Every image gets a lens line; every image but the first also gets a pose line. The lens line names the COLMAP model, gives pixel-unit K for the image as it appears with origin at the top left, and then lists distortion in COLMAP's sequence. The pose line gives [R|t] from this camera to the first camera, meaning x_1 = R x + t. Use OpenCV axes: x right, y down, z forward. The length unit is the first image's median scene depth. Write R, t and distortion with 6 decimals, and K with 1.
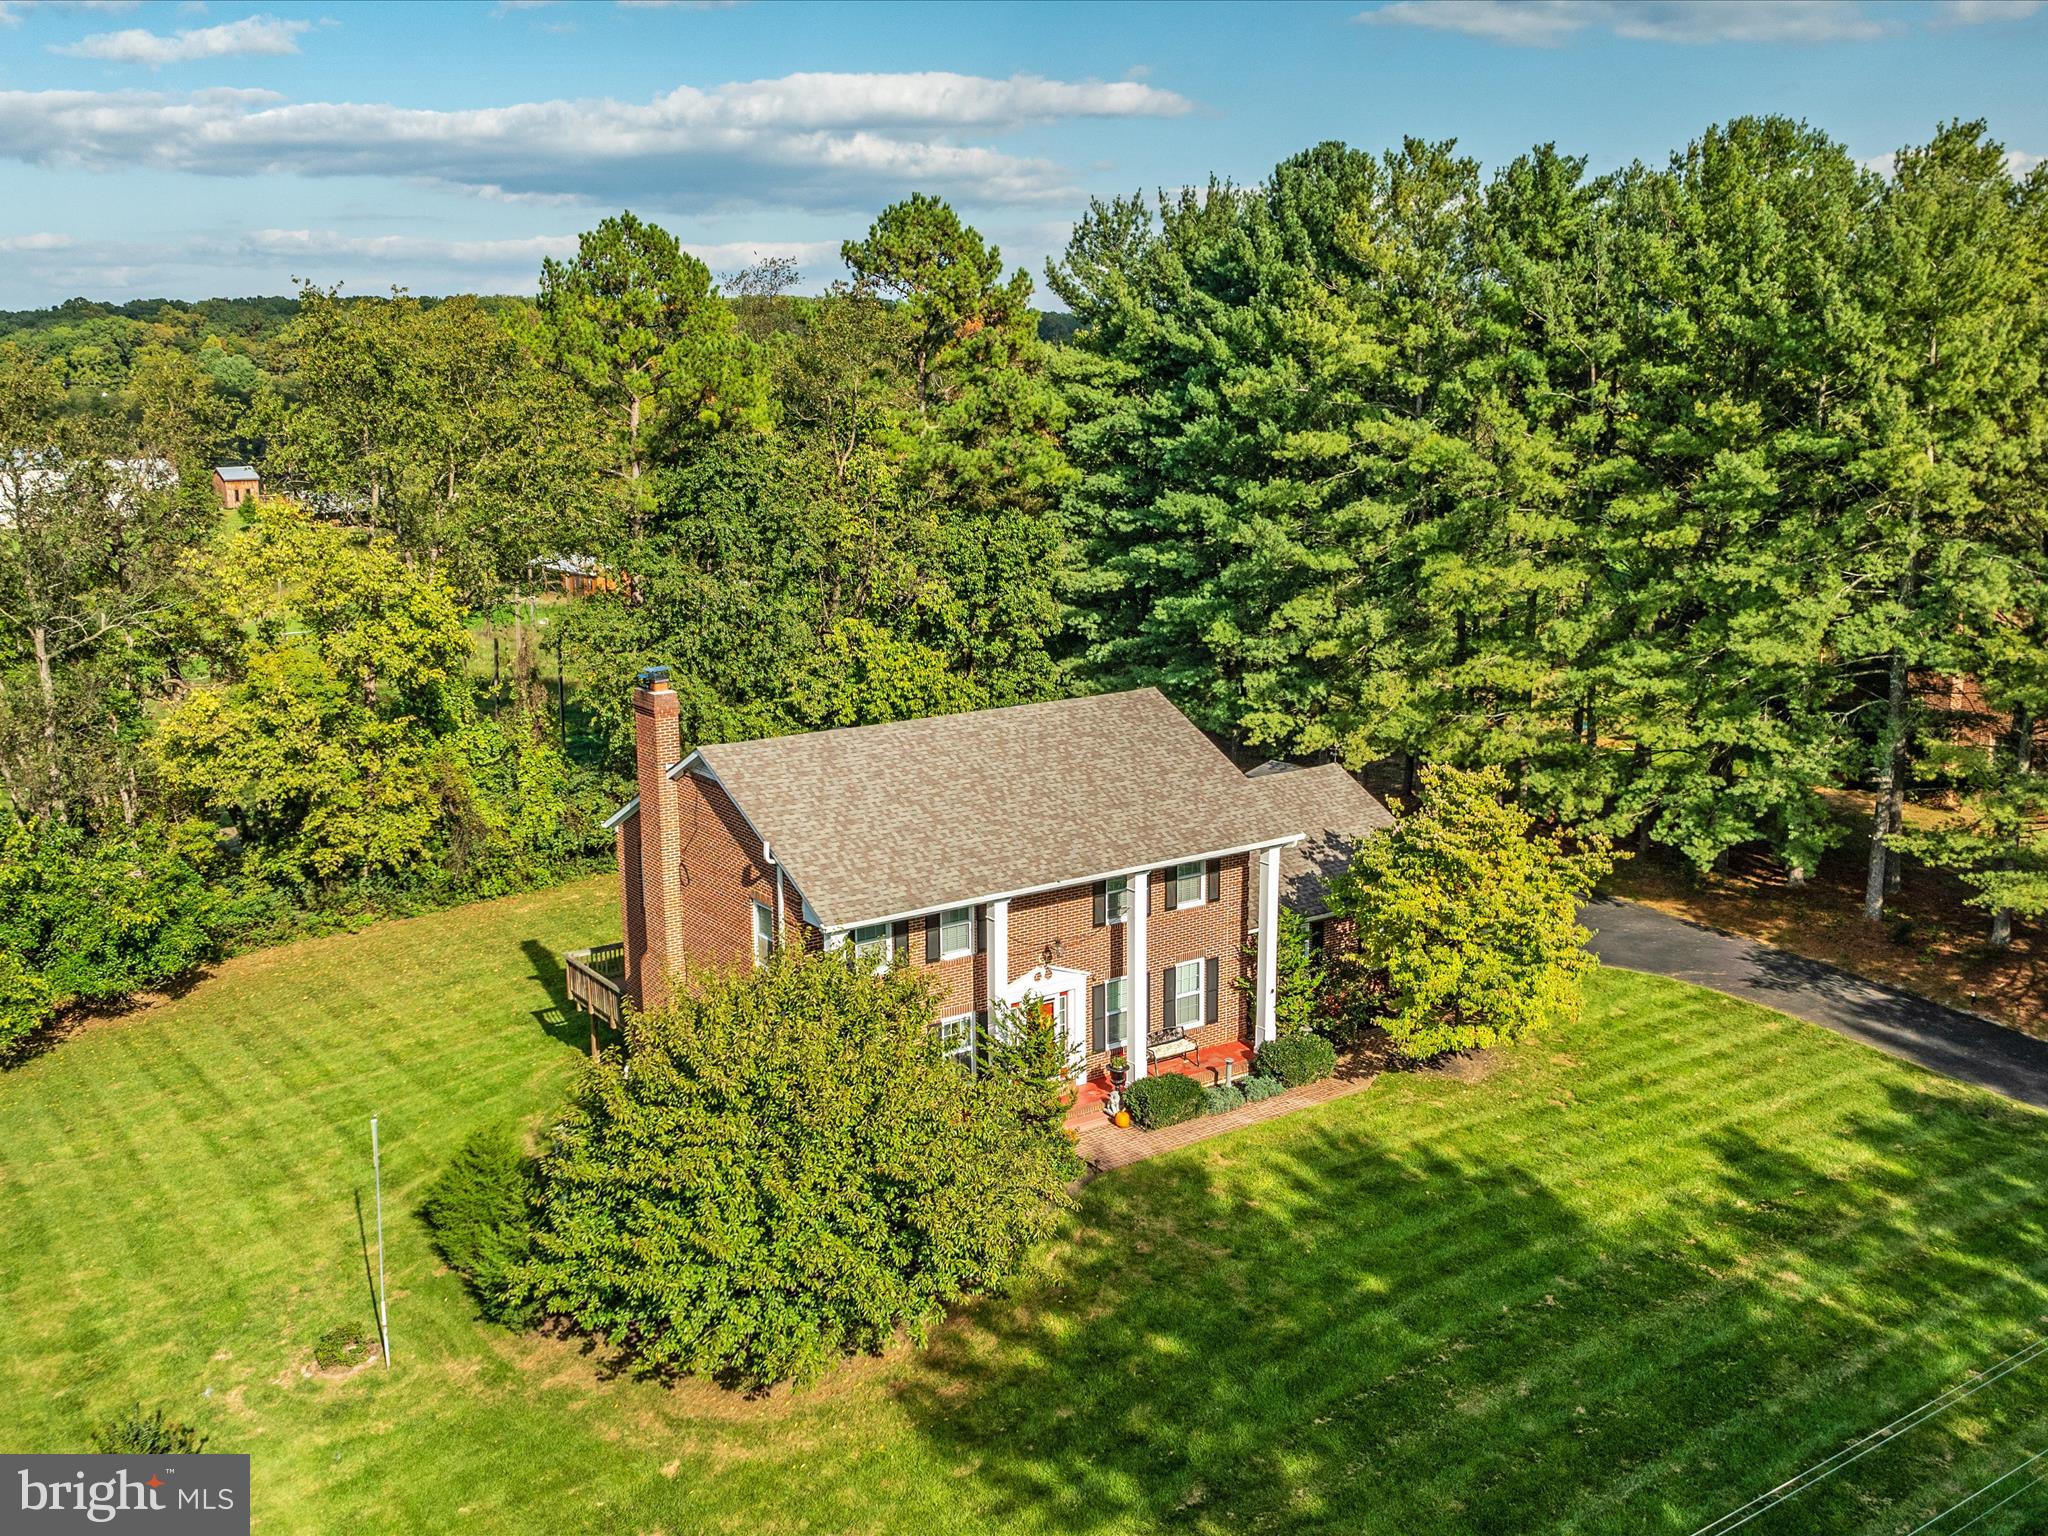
lens RADIAL K [[1896.4, 0, 1024.6], [0, 1896.4, 773.2], [0, 0, 1]] dist [-0.015617, 0.000000]
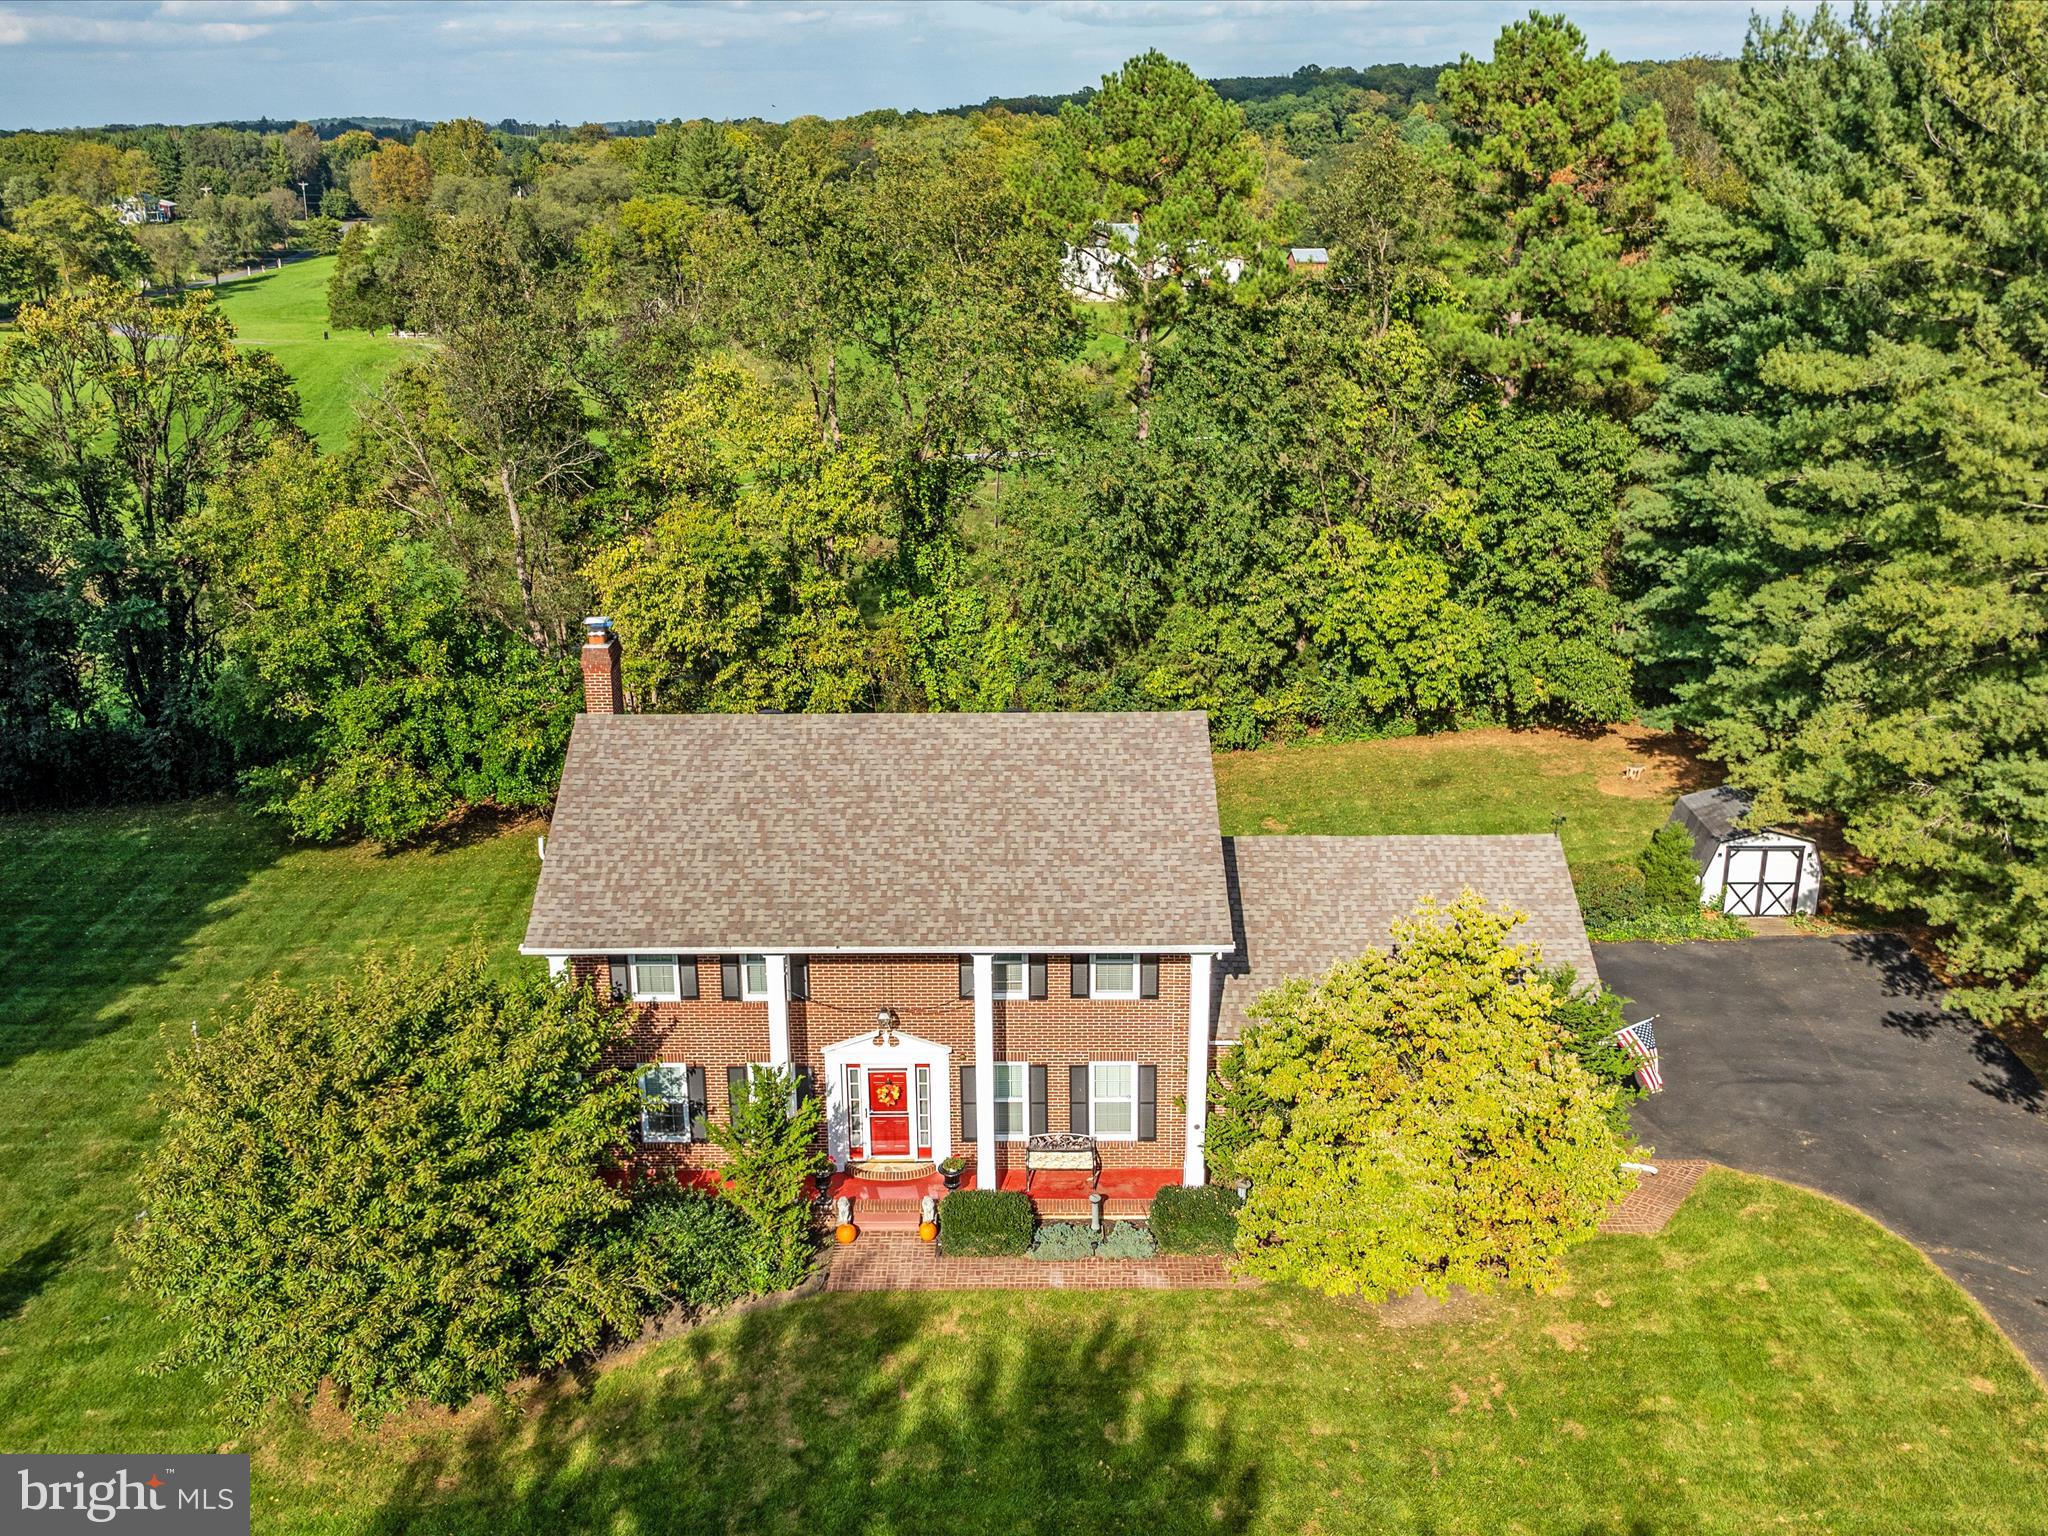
lens RADIAL K [[1896.4, 0, 1028.2], [0, 1896.4, 784.1], [0, 0, 1]] dist [-0.015617, 0.000000]
pose [[0.818317, 0.189644, -0.542579, 0.449456], [-0.122445, 0.979849, 0.157808, -0.133311], [0.561573, -0.062701, 0.825048, 0.302085]]
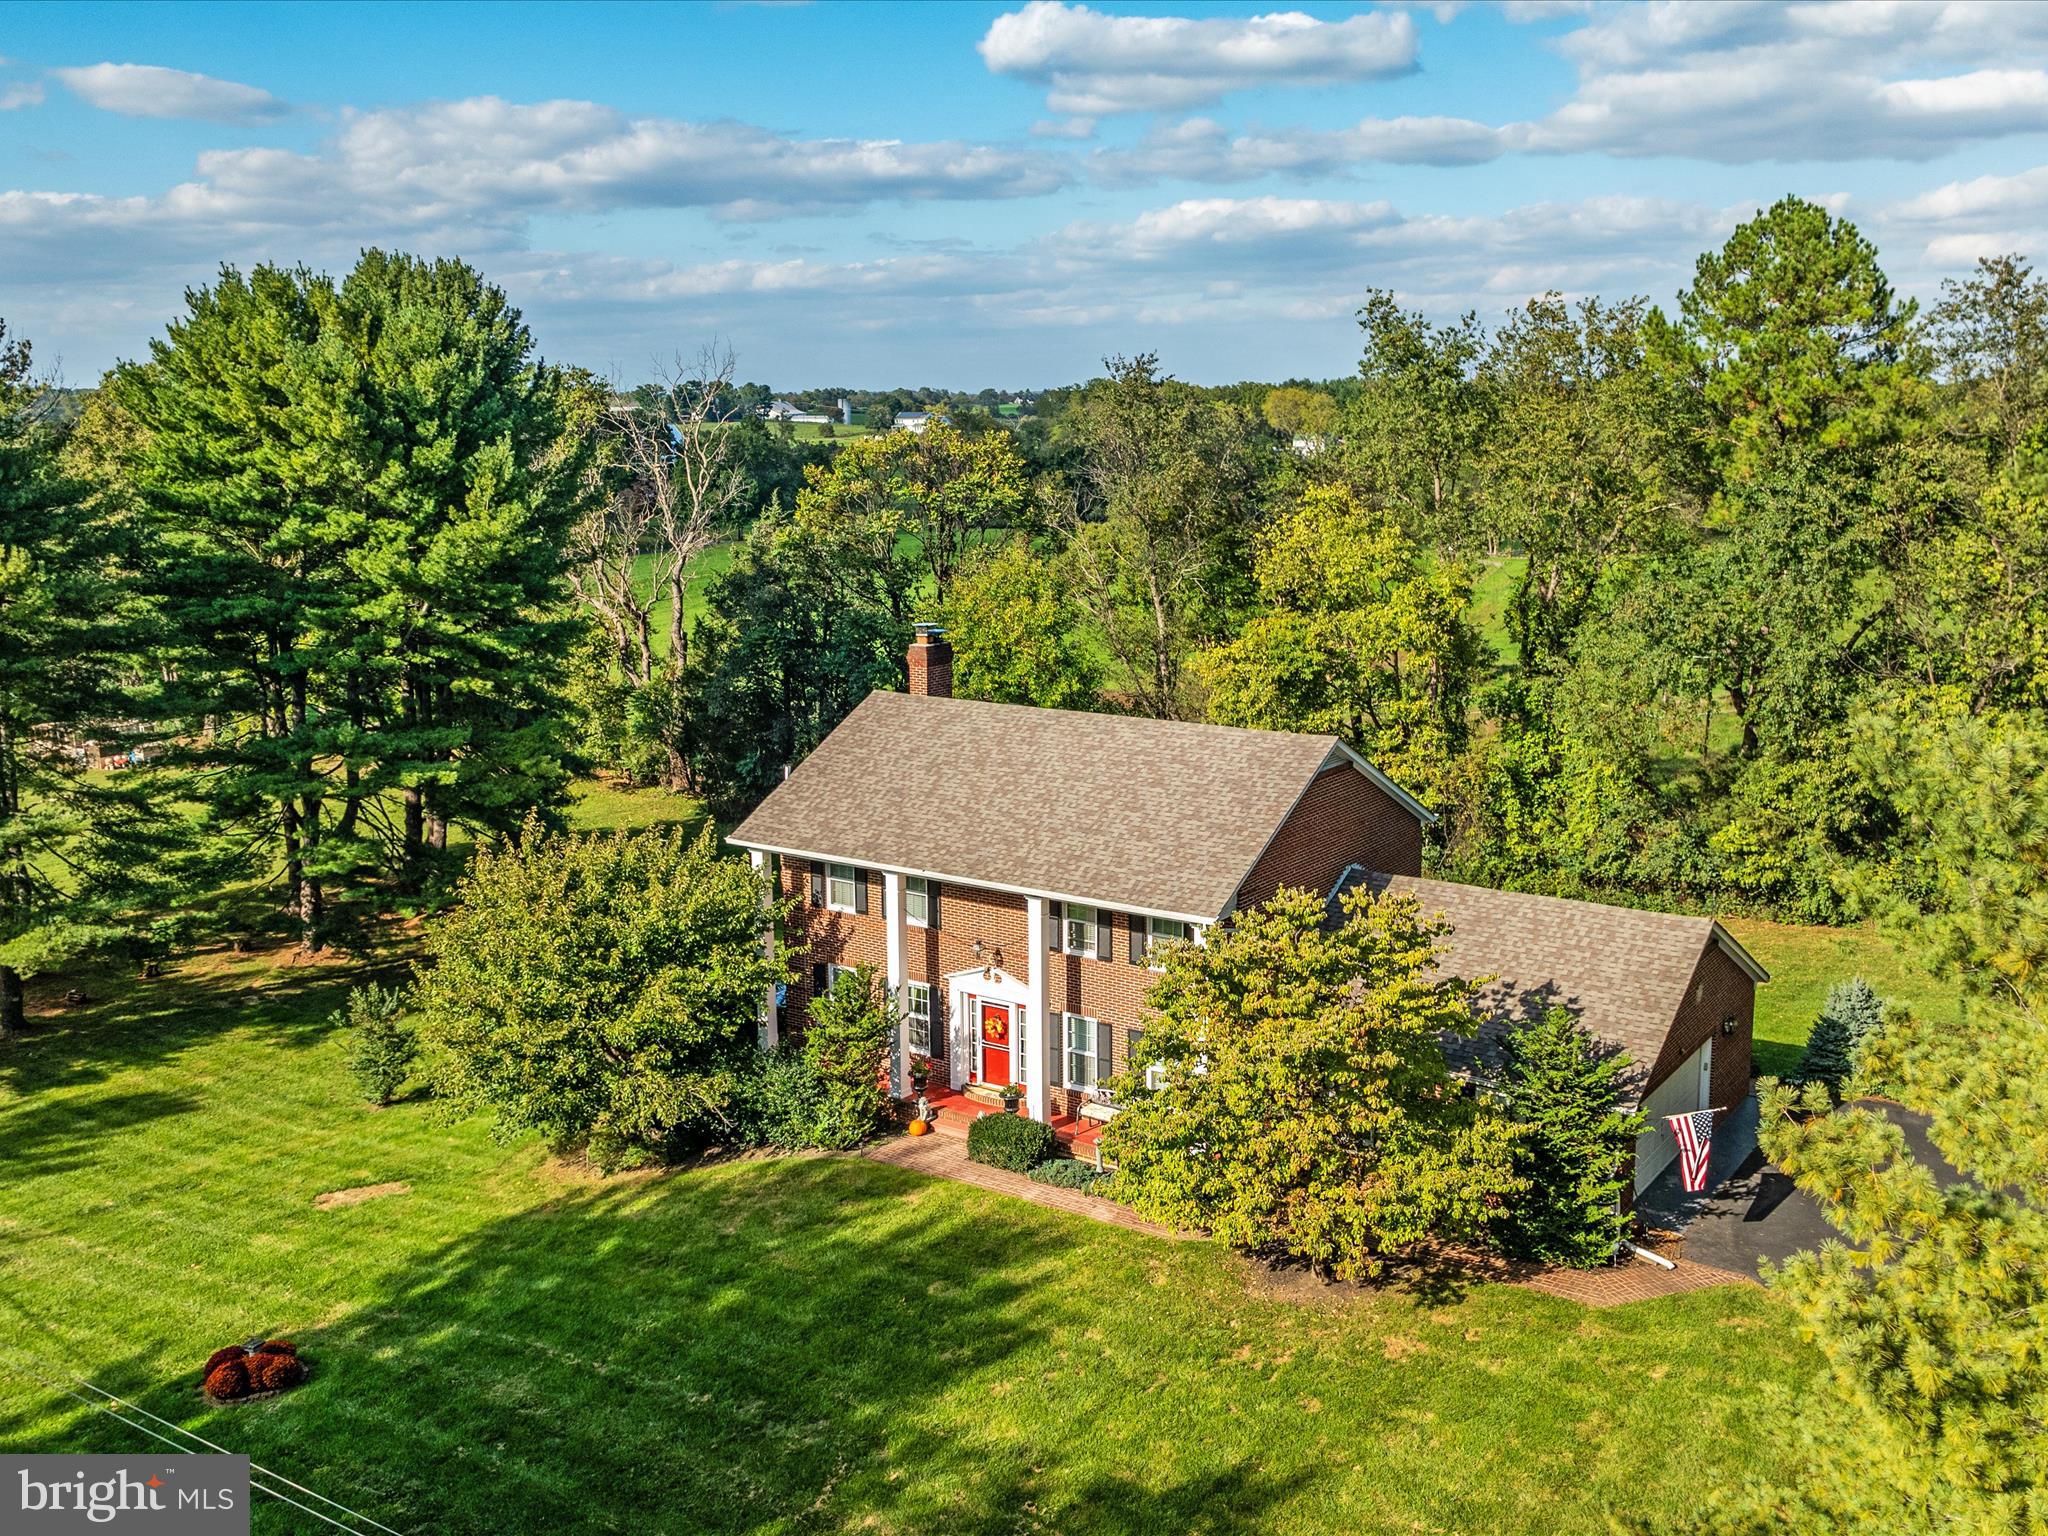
lens RADIAL K [[1896.4, 0, 1008.4], [0, 1896.4, 766.4], [0, 0, 1]] dist [-0.015617, 0.000000]
pose [[0.375078, 0.196642, -0.905896, 0.795633], [-0.198944, 0.971547, 0.128522, -0.115896], [0.905394, 0.132017, 0.403527, 0.528043]]
